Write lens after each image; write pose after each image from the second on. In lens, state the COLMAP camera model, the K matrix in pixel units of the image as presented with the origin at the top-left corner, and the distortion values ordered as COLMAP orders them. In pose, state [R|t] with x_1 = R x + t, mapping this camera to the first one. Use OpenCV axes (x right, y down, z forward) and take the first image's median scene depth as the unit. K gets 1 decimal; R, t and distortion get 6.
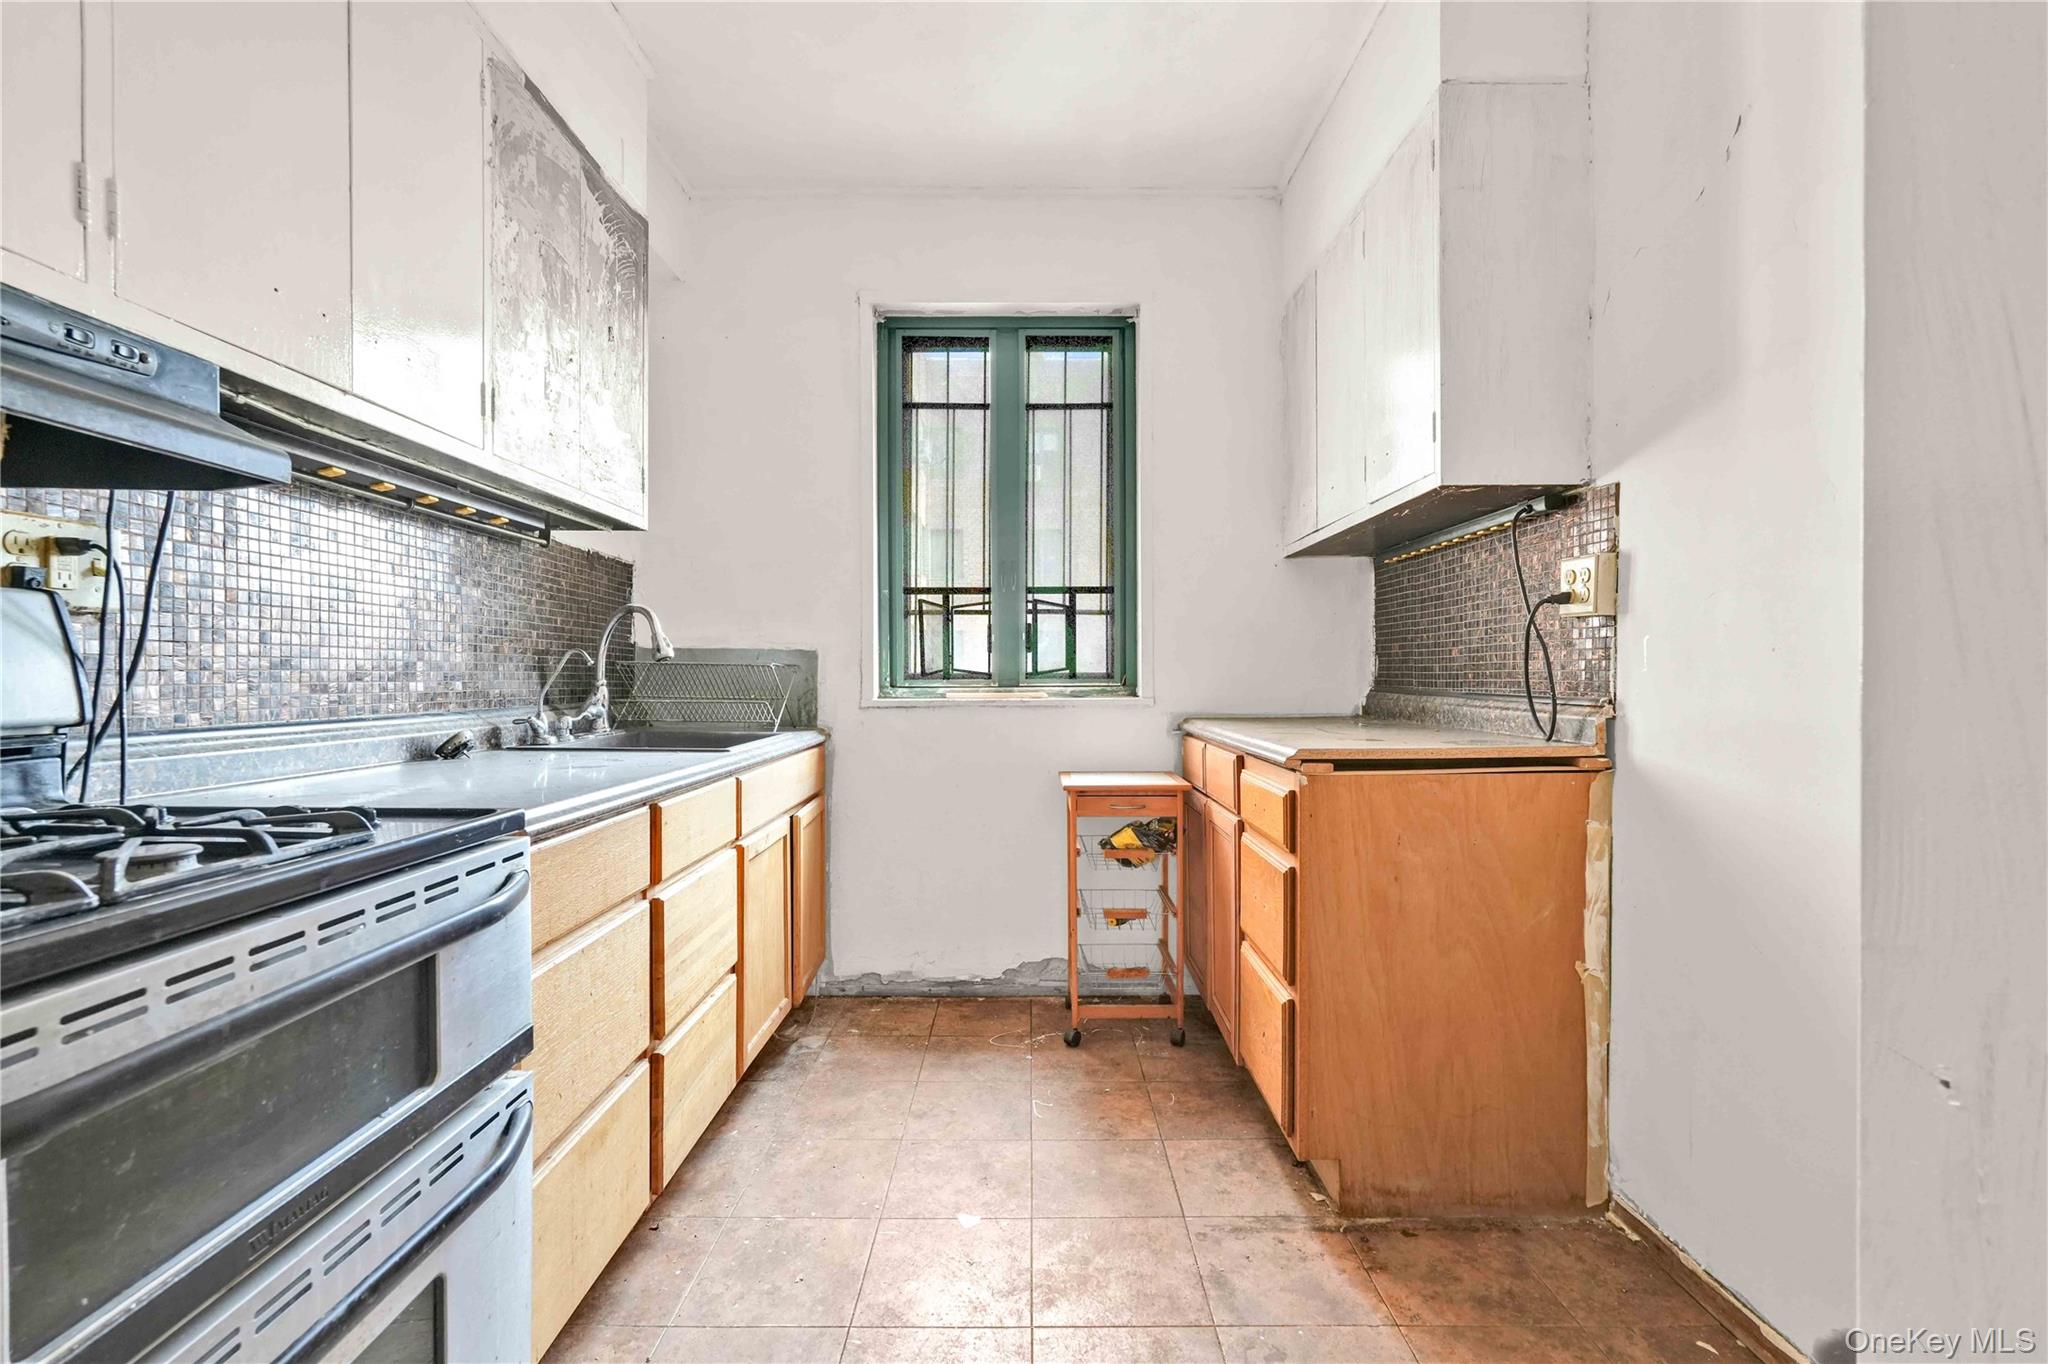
lens RADIAL K [[928.6, 0, 1024.0], [0, 928.6, 682.0], [0, 0, 1]] dist [-0.016516, 0.011480]
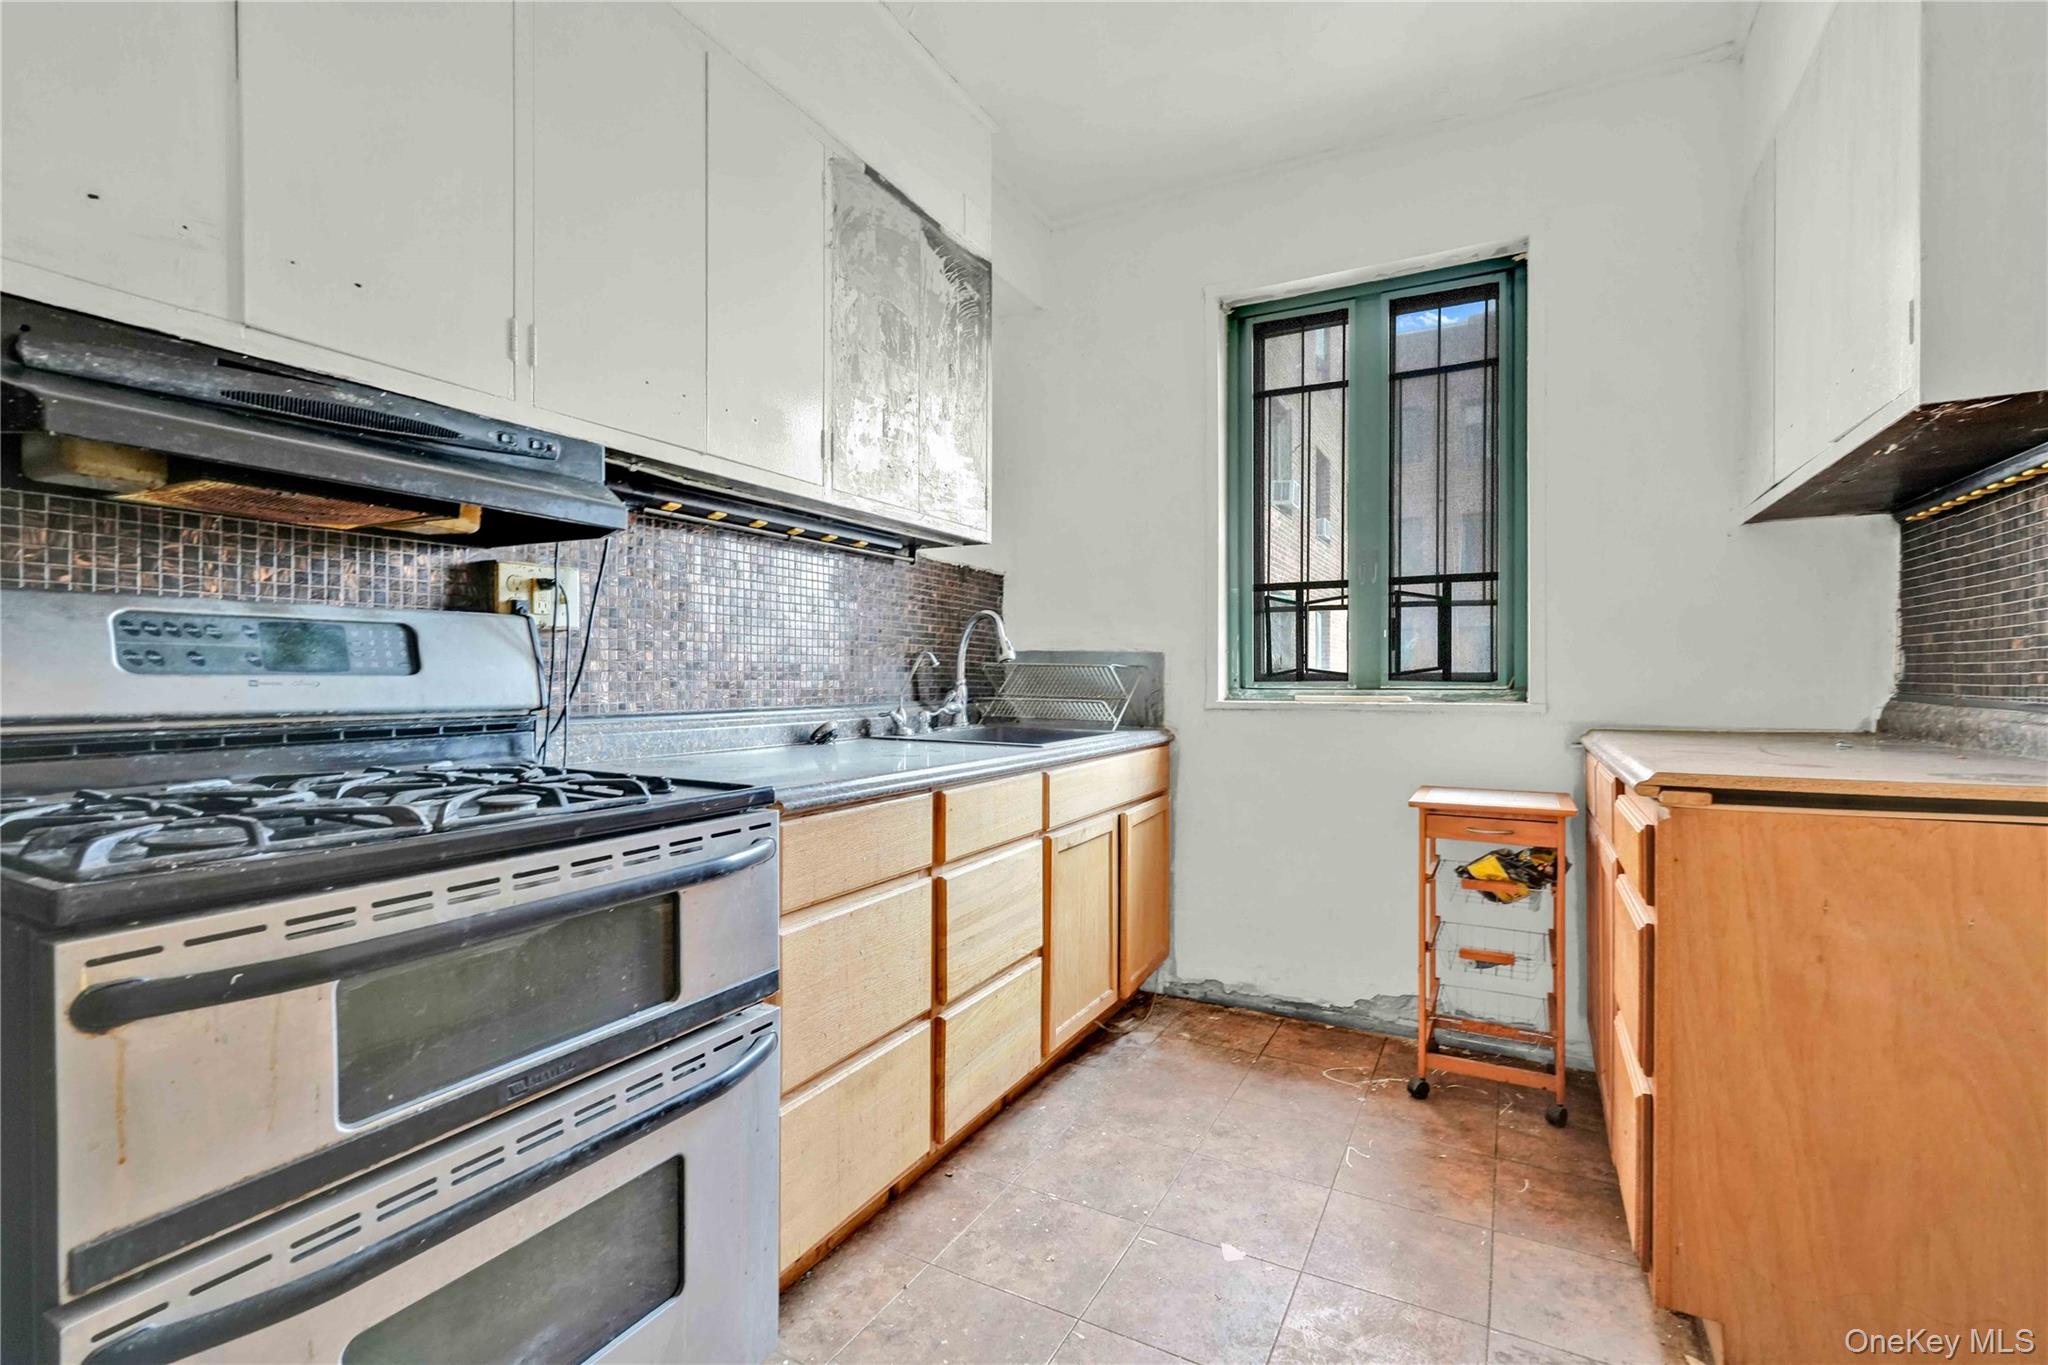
lens RADIAL K [[928.6, 0, 1024.0], [0, 928.6, 682.5], [0, 0, 1]] dist [-0.016516, 0.011480]
pose [[0.876171, 0.005626, -0.481968, 0.176753], [-0.005877, 0.999982, 0.000988, -0.000293], [0.481965, 0.001967, 0.876188, 0.059919]]
